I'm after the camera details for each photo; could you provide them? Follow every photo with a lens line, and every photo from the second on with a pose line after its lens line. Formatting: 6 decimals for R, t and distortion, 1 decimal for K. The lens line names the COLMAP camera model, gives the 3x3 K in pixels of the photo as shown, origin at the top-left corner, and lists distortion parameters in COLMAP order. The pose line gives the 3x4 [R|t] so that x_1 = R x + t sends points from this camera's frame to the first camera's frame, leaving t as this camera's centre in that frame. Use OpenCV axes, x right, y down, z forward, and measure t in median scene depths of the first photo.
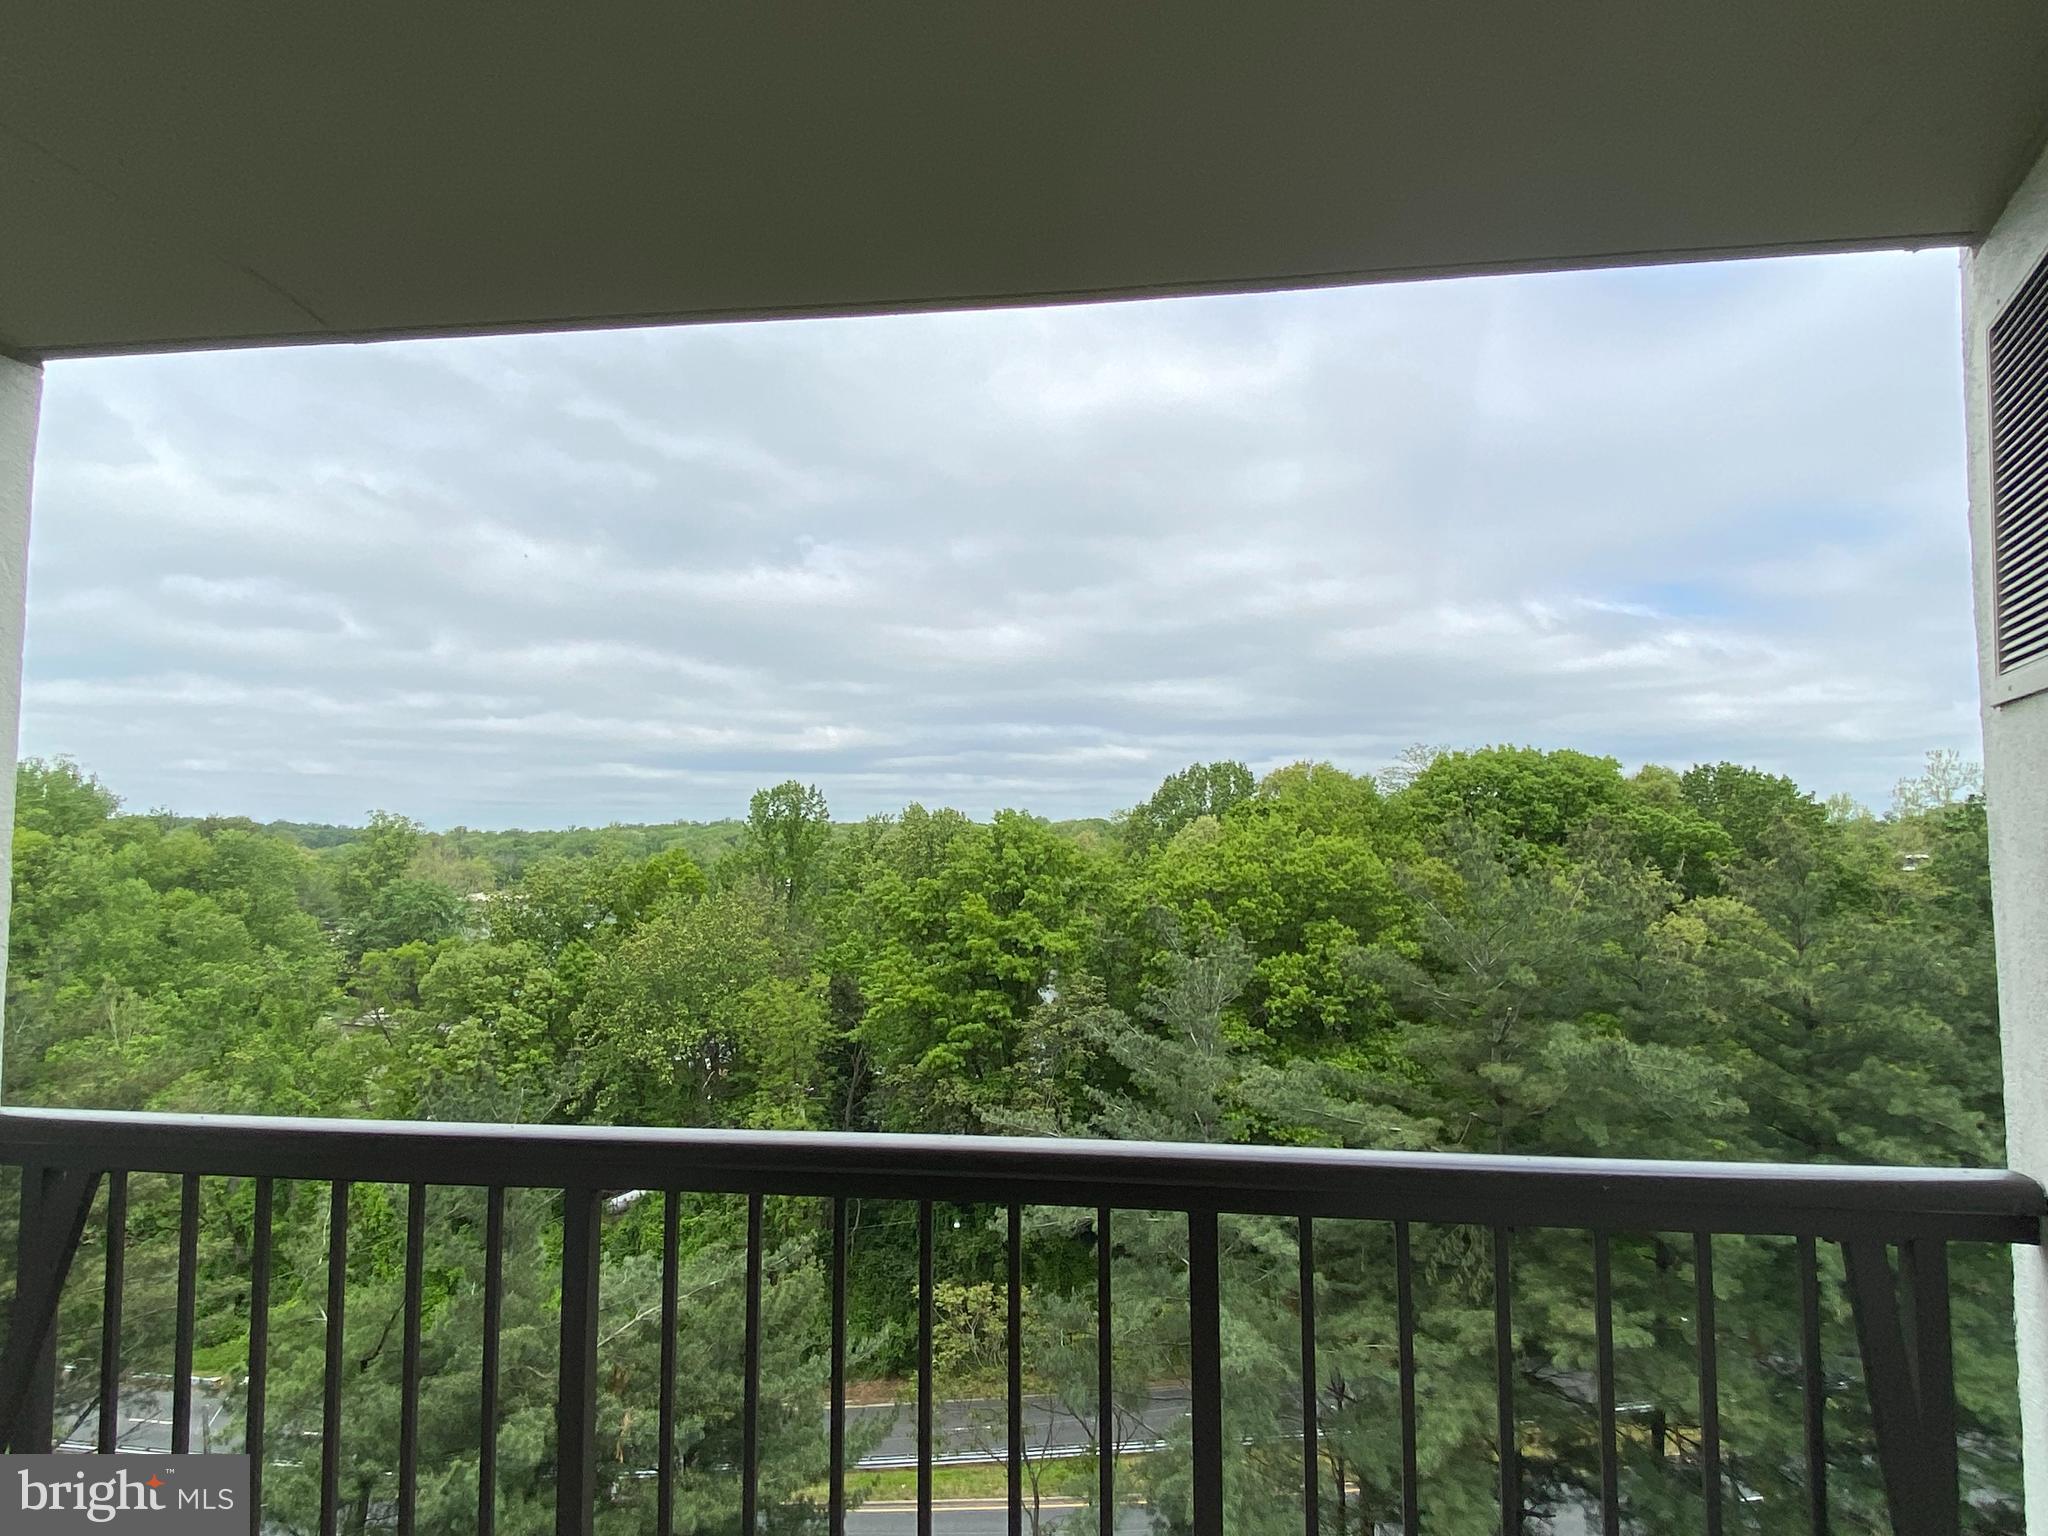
lens RADIAL K [[1213.6, 0, 1024.0], [0, 1213.6, 768.0], [0, 0, 1]] dist [0.004677, -0.000409]
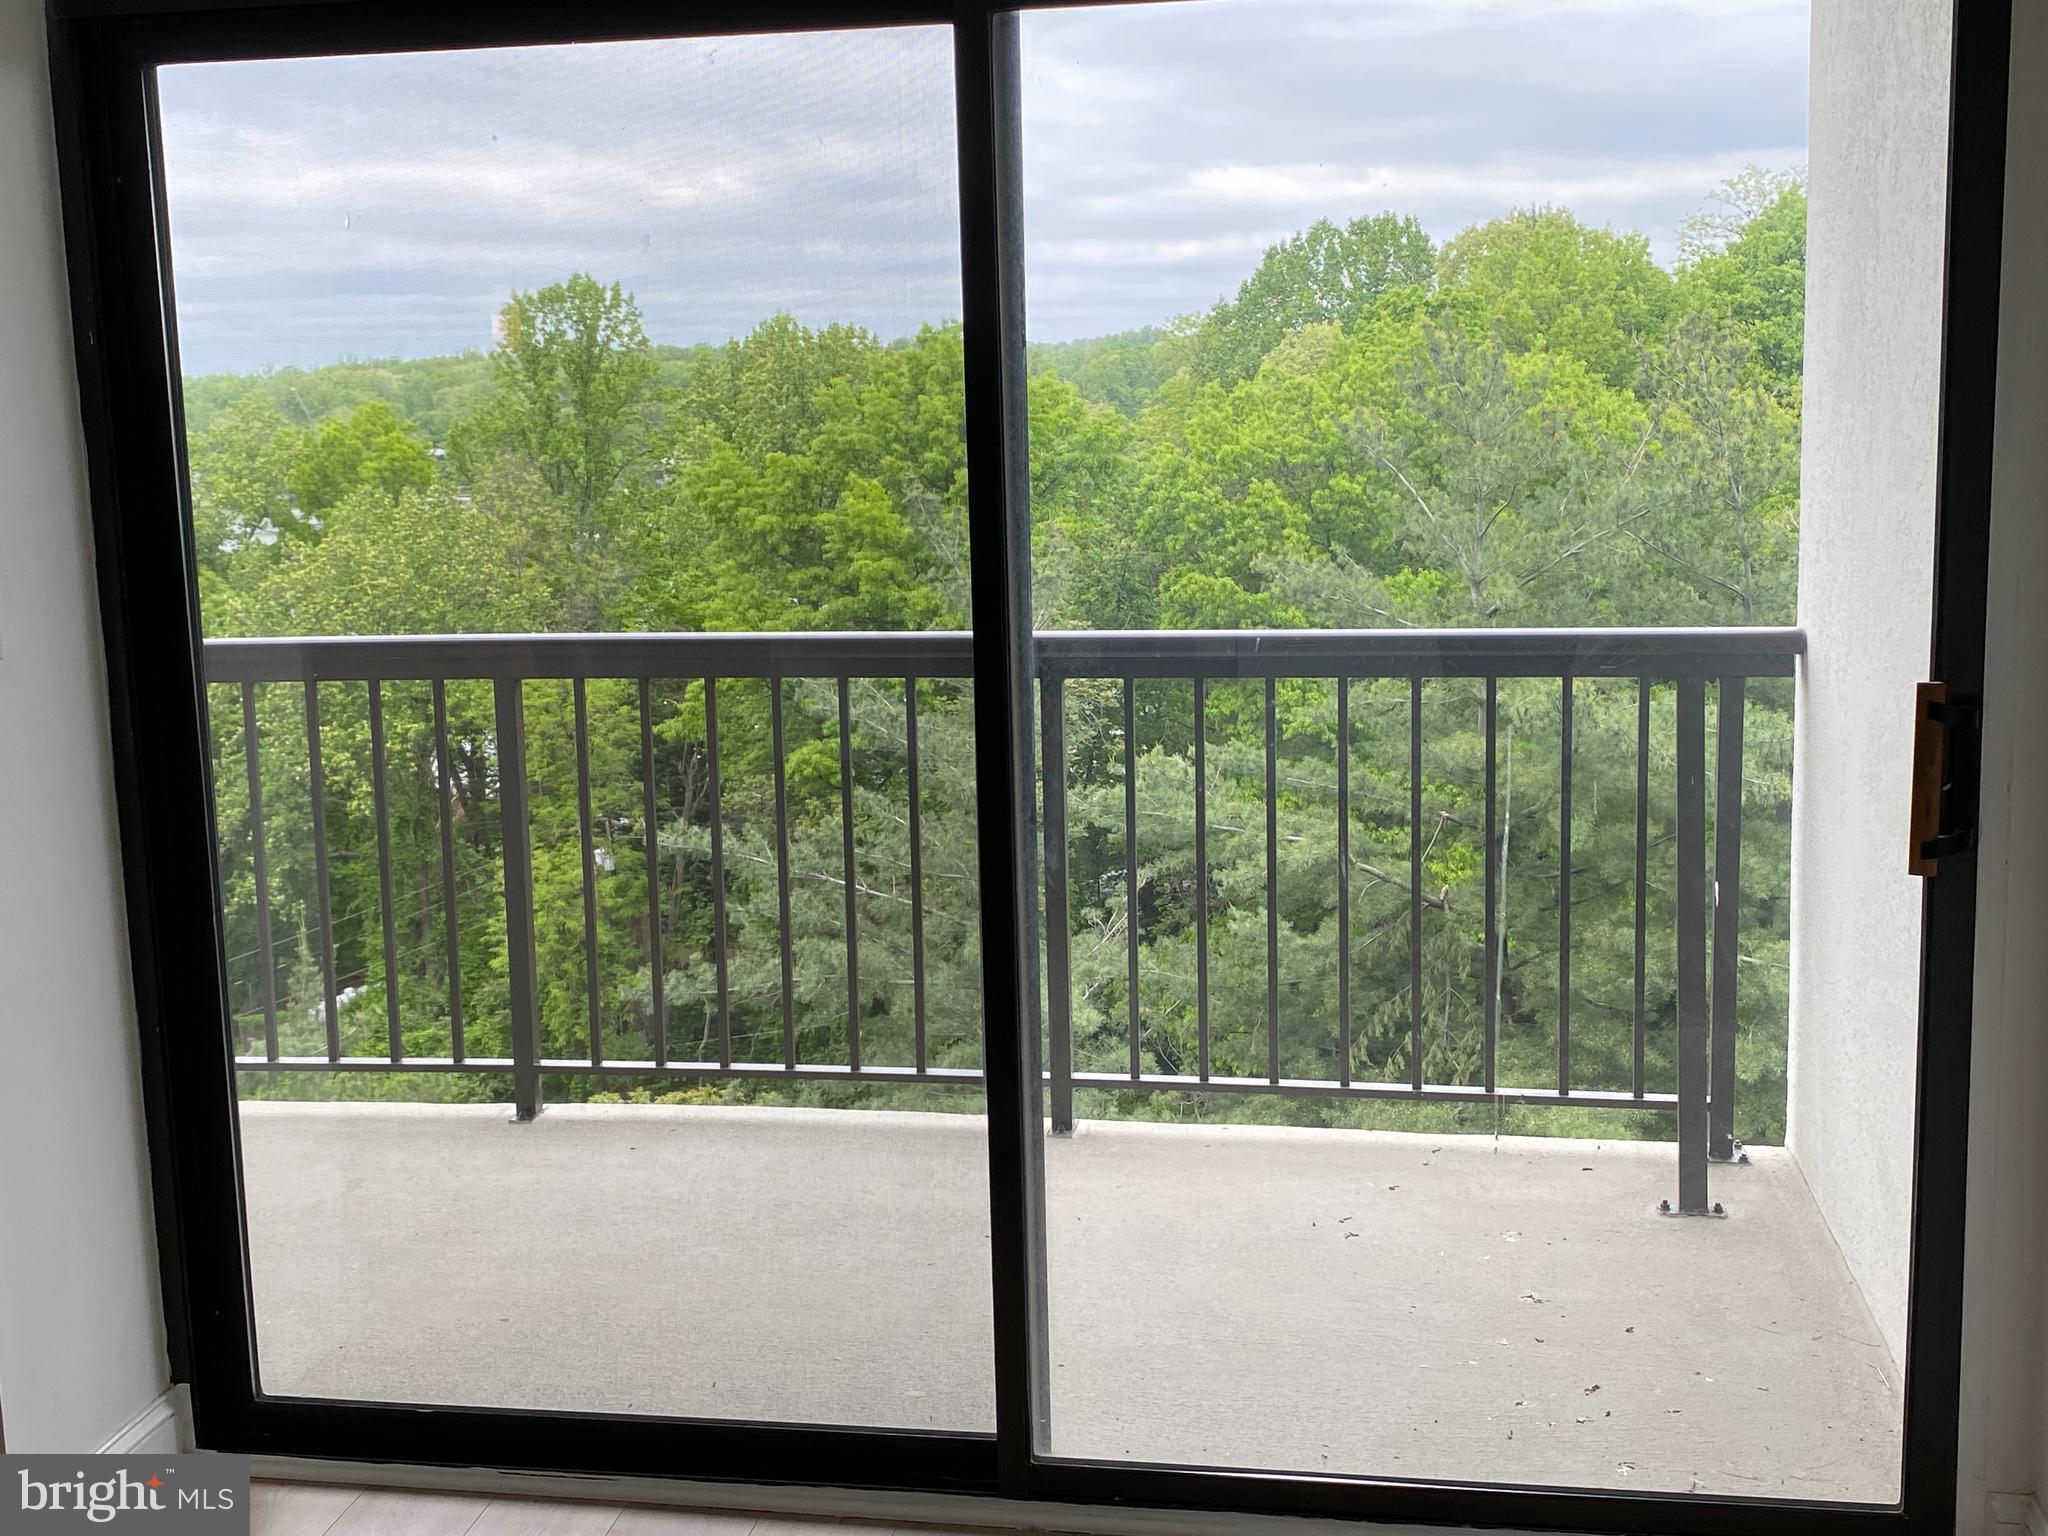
lens RADIAL K [[2323.7, 0, 1024.0], [0, 2323.7, 768.0], [0, 0, 1]] dist [0.157681, 0.003793]
pose [[0.996927, -0.013060, -0.077236, 0.099228], [0.030060, 0.974297, 0.223253, -0.004008], [0.072335, -0.224888, 0.971696, -0.062303]]
